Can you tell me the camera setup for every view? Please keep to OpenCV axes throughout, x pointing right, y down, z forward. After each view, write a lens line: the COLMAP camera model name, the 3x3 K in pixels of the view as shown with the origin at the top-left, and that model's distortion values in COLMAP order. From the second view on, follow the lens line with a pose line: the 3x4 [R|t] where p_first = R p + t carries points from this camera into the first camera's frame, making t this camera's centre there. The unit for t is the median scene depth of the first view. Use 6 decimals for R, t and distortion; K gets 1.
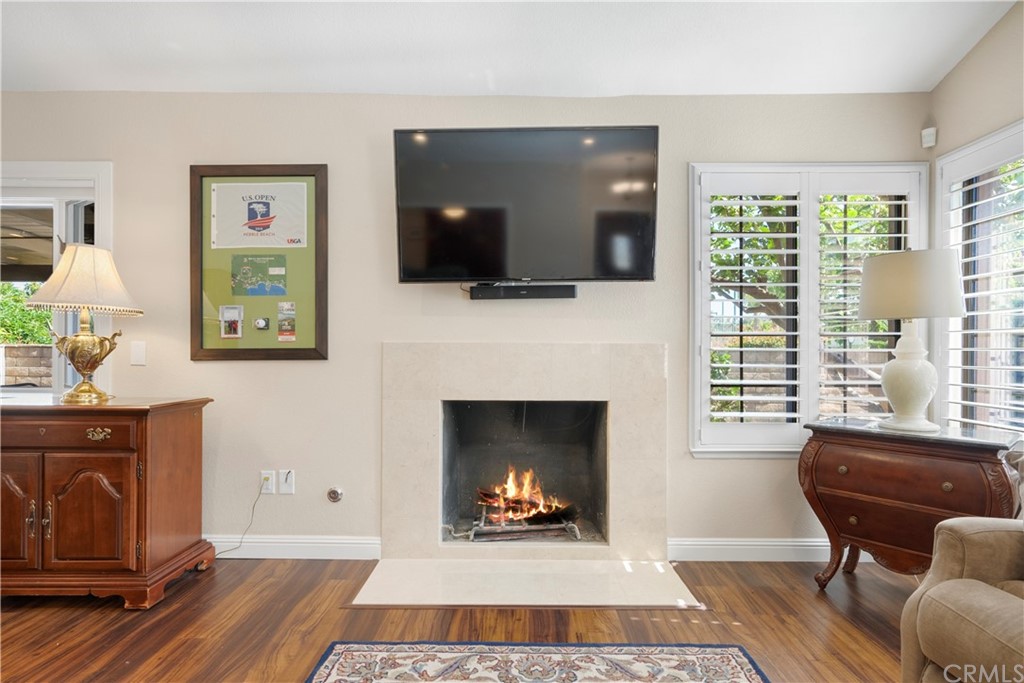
lens RADIAL K [[482.2, 0, 537.1], [0, 482.2, 357.2], [0, 0, 1]] dist [-0.004777, 0.001633]
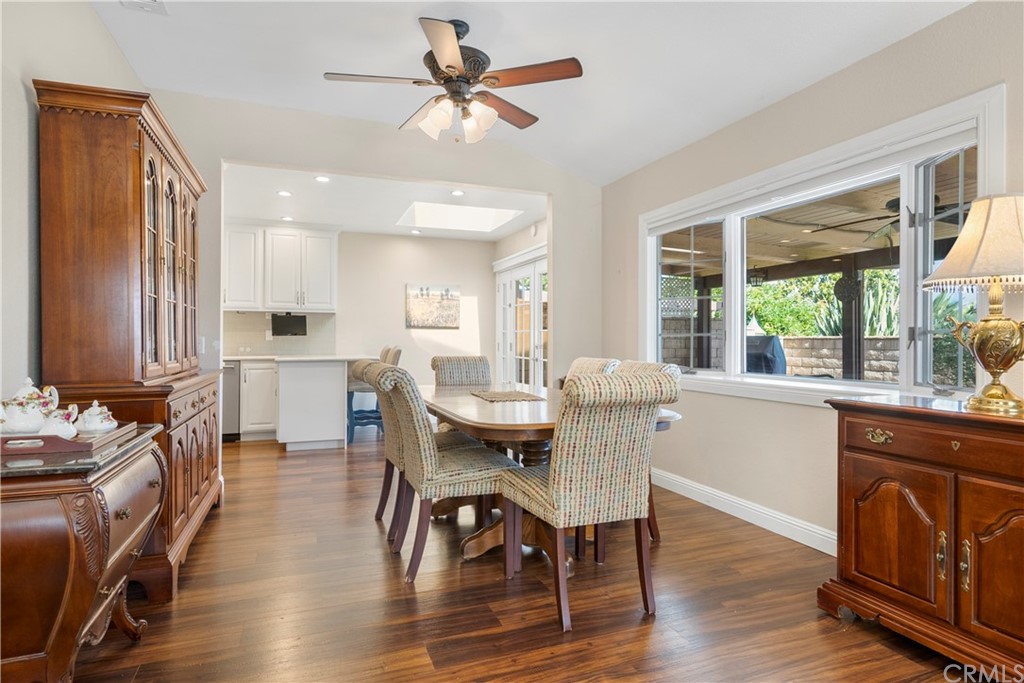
lens RADIAL K [[560.0, 0, 513.8], [0, 560.0, 330.2], [0, 0, 1]] dist [-0.004722, -0.001959]
pose [[0.345760, -0.013630, -0.938224, -0.357899], [-0.022704, 0.999480, -0.022887, 0.005579], [0.938048, 0.029215, 0.345271, 0.017675]]
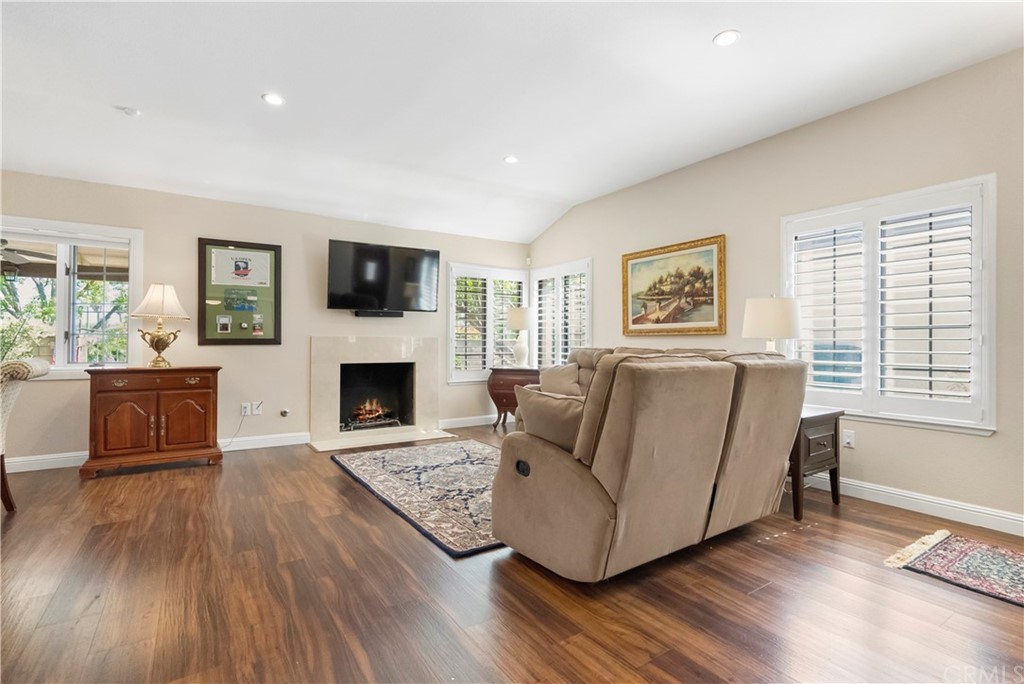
lens RADIAL K [[482.2, 0, 504.2], [0, 482.2, 339.7], [0, 0, 1]] dist [-0.004777, 0.001633]
pose [[0.840536, 0.003713, 0.541744, -0.744036], [0.002820, 0.999933, -0.011228, 0.010666], [-0.541749, 0.010966, 0.840469, -1.166826]]
